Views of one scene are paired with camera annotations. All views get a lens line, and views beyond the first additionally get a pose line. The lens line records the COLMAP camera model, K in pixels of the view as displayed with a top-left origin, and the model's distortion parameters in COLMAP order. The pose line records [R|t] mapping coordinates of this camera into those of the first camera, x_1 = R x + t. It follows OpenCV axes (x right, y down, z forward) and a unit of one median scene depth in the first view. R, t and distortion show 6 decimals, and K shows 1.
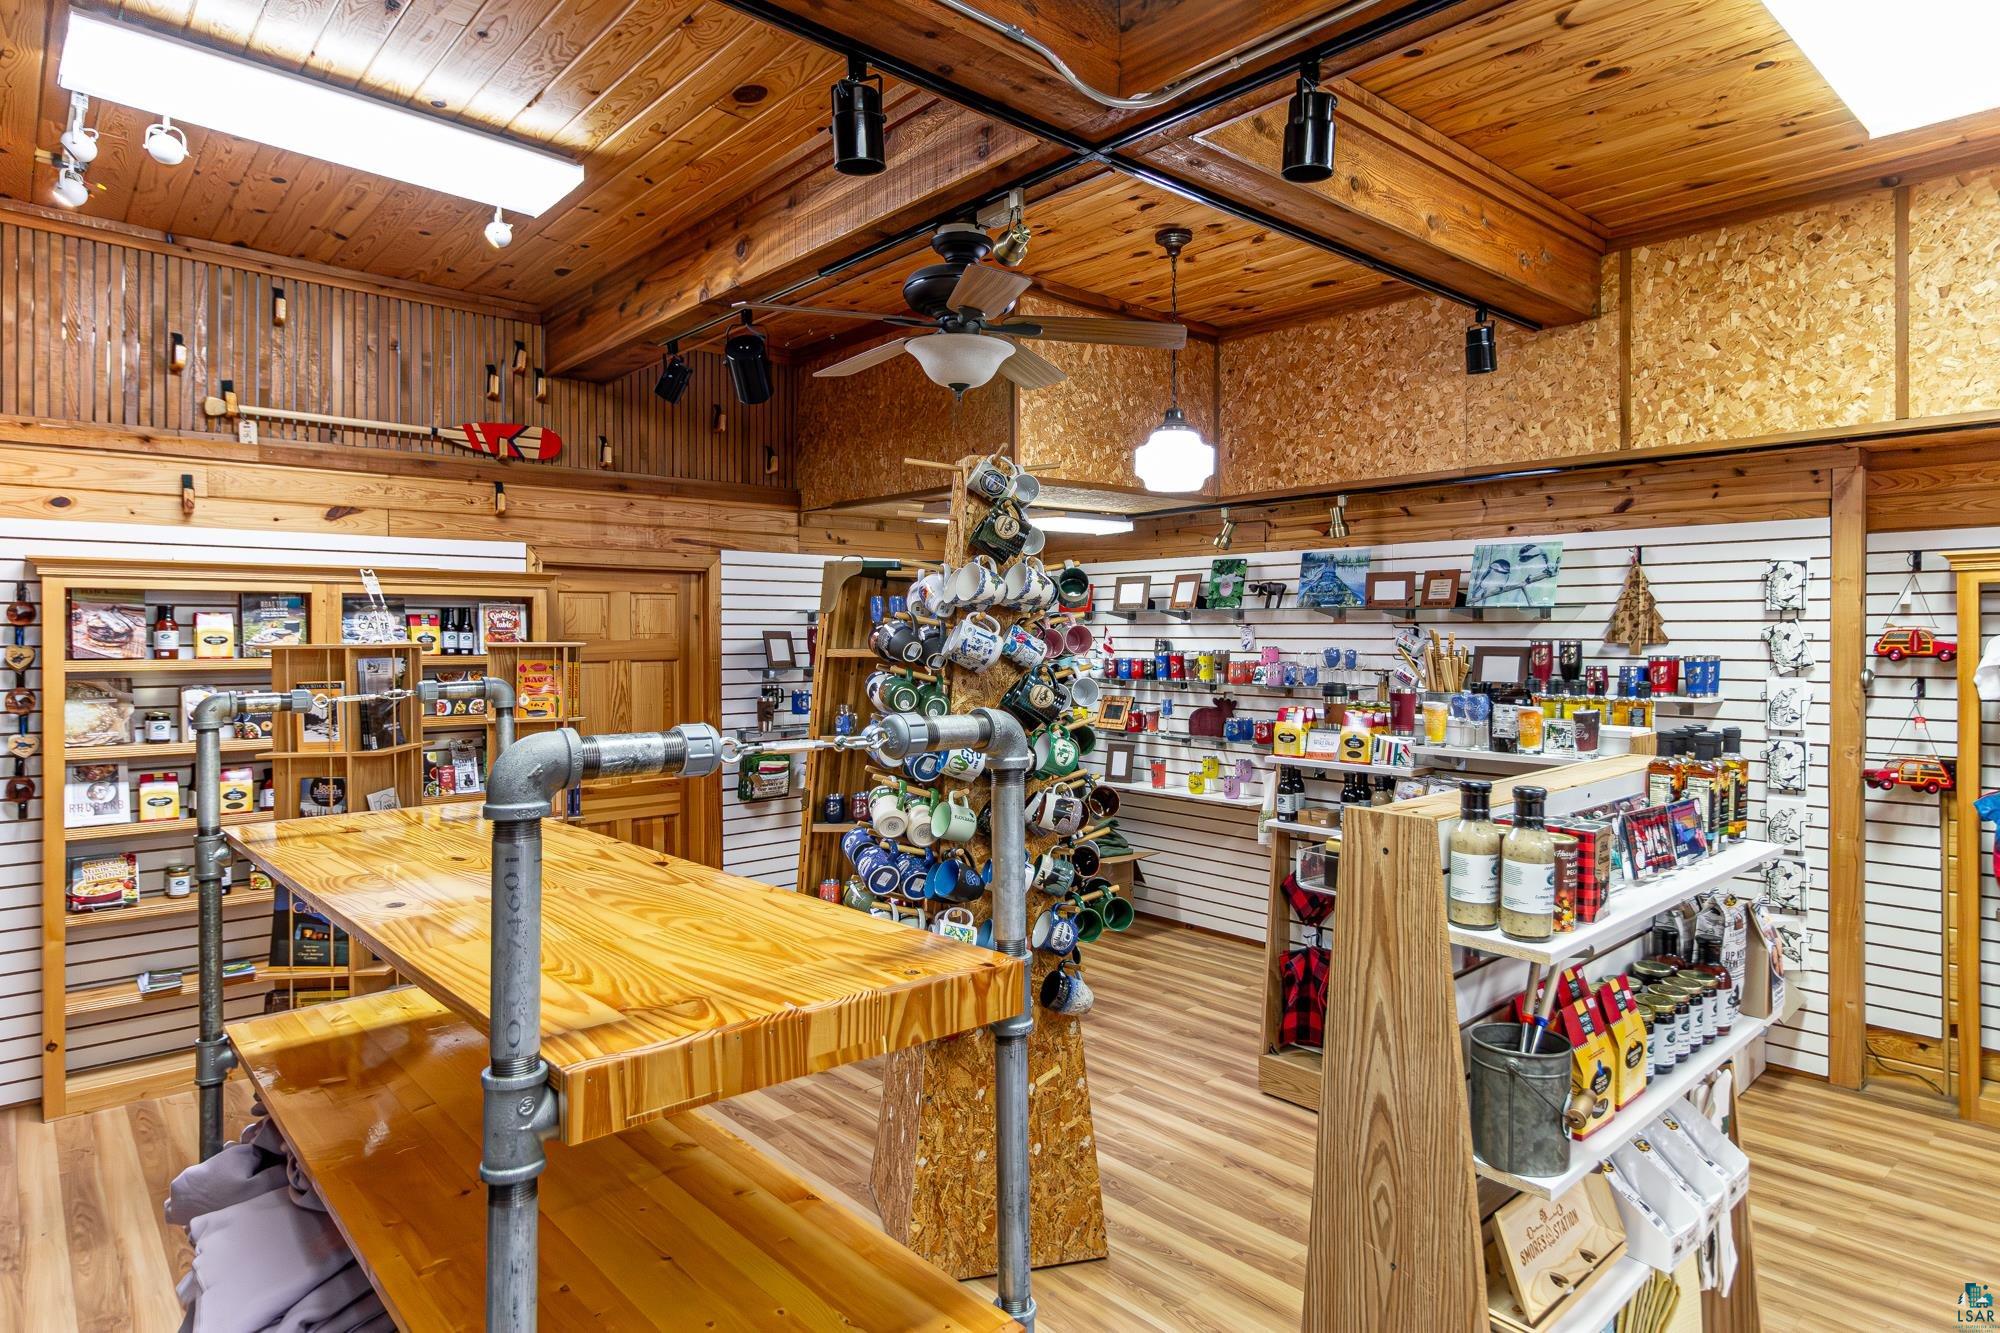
lens RADIAL K [[1145.7, 0, 998.0], [0, 1145.7, 645.4], [0, 0, 1]] dist [0.024093, 0.000762]
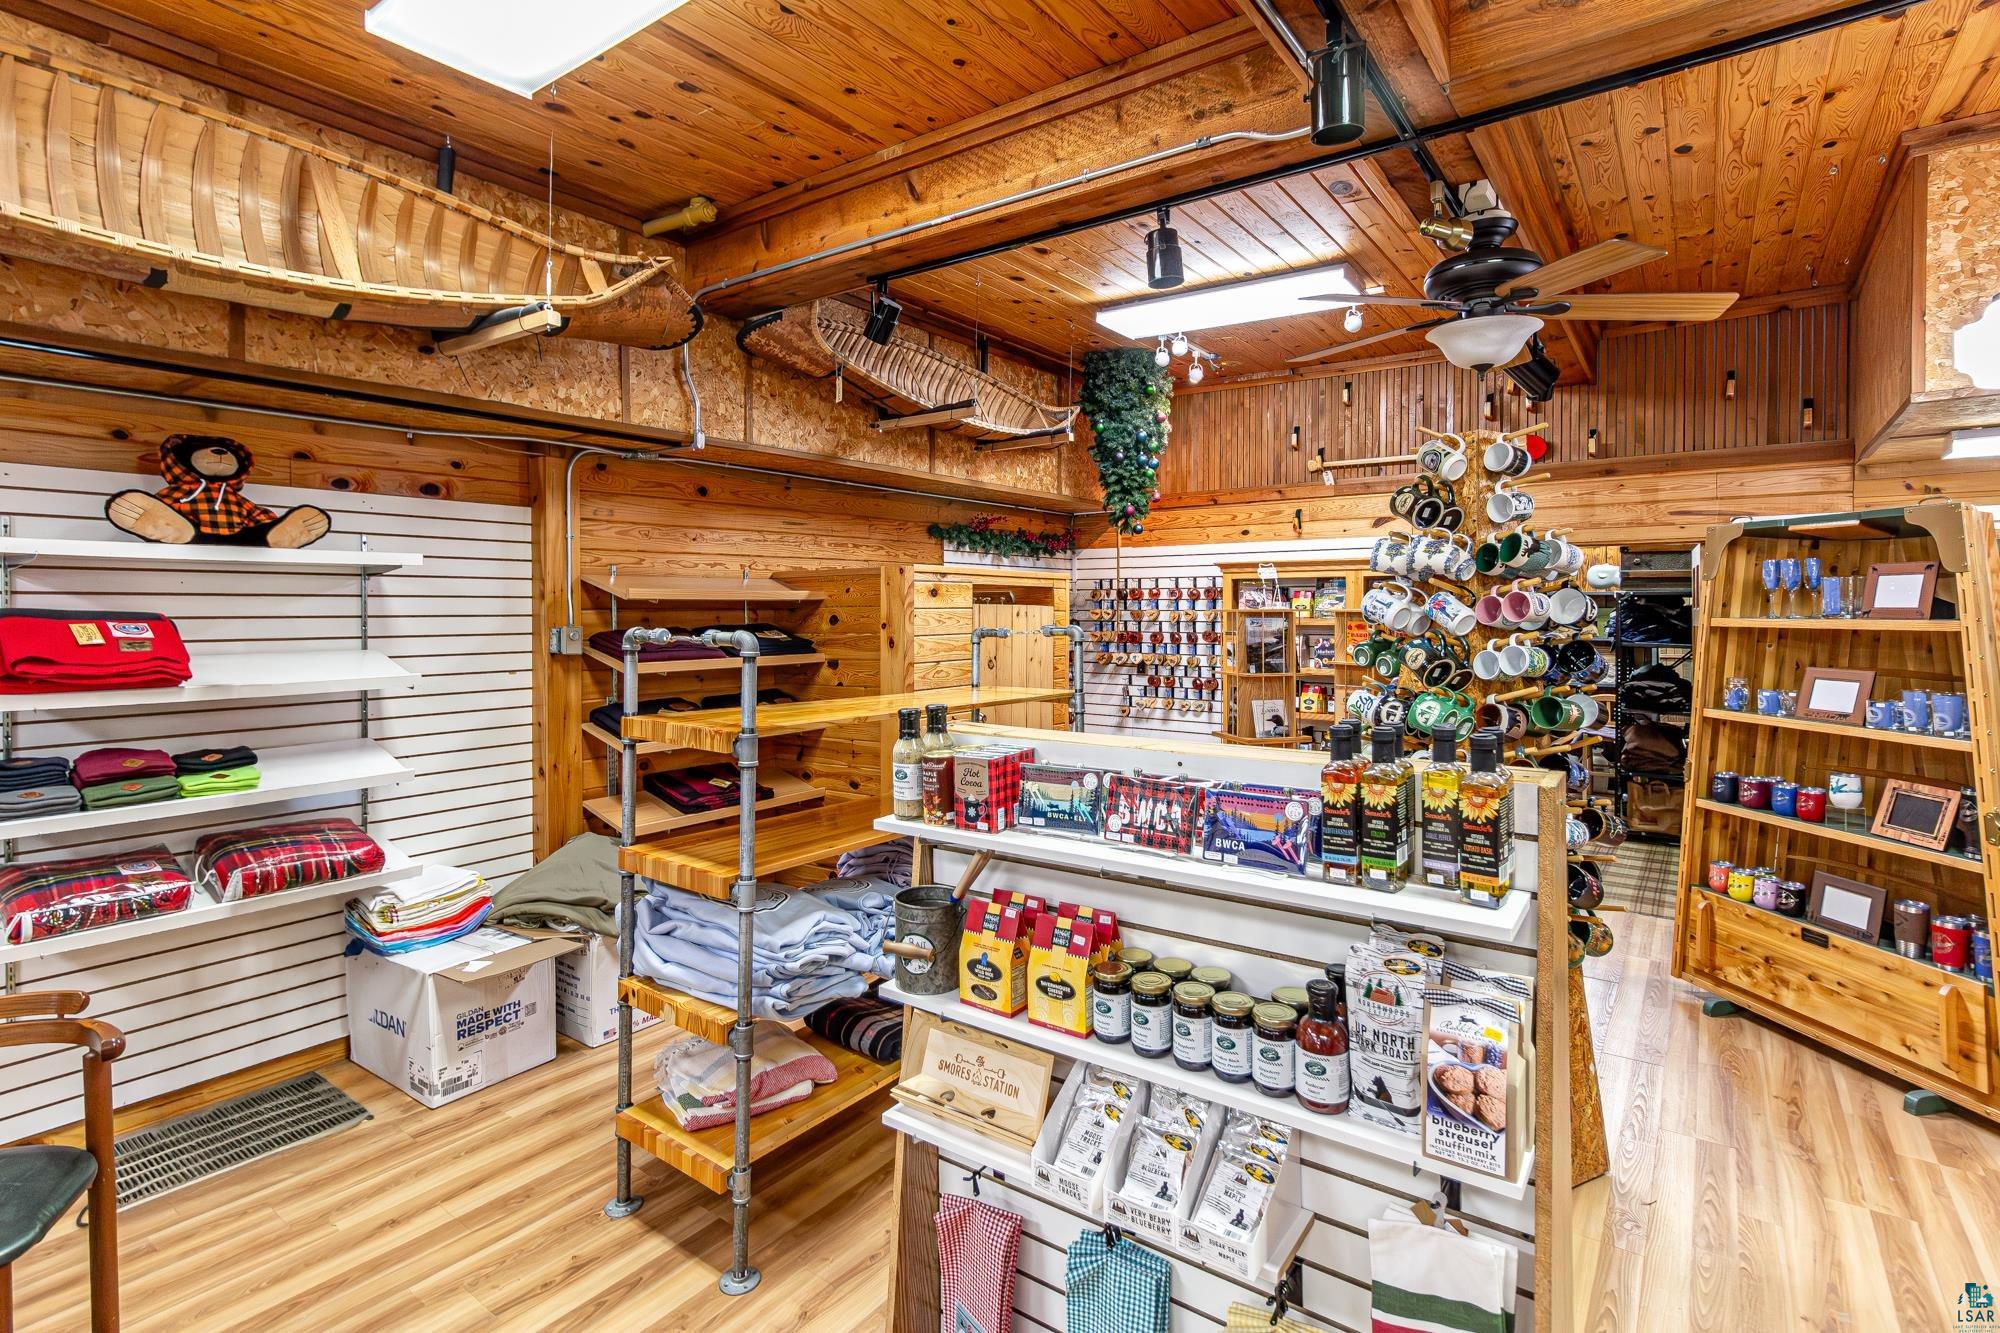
lens RADIAL K [[963.2, 0, 1038.5], [0, 963.2, 617.6], [0, 0, 1]] dist [-0.002732, -0.000523]
pose [[0.216083, 0.011890, -0.976303, 0.736706], [-0.010357, 0.999898, 0.009884, 0.000998], [0.976320, 0.007976, 0.216184, 0.410849]]
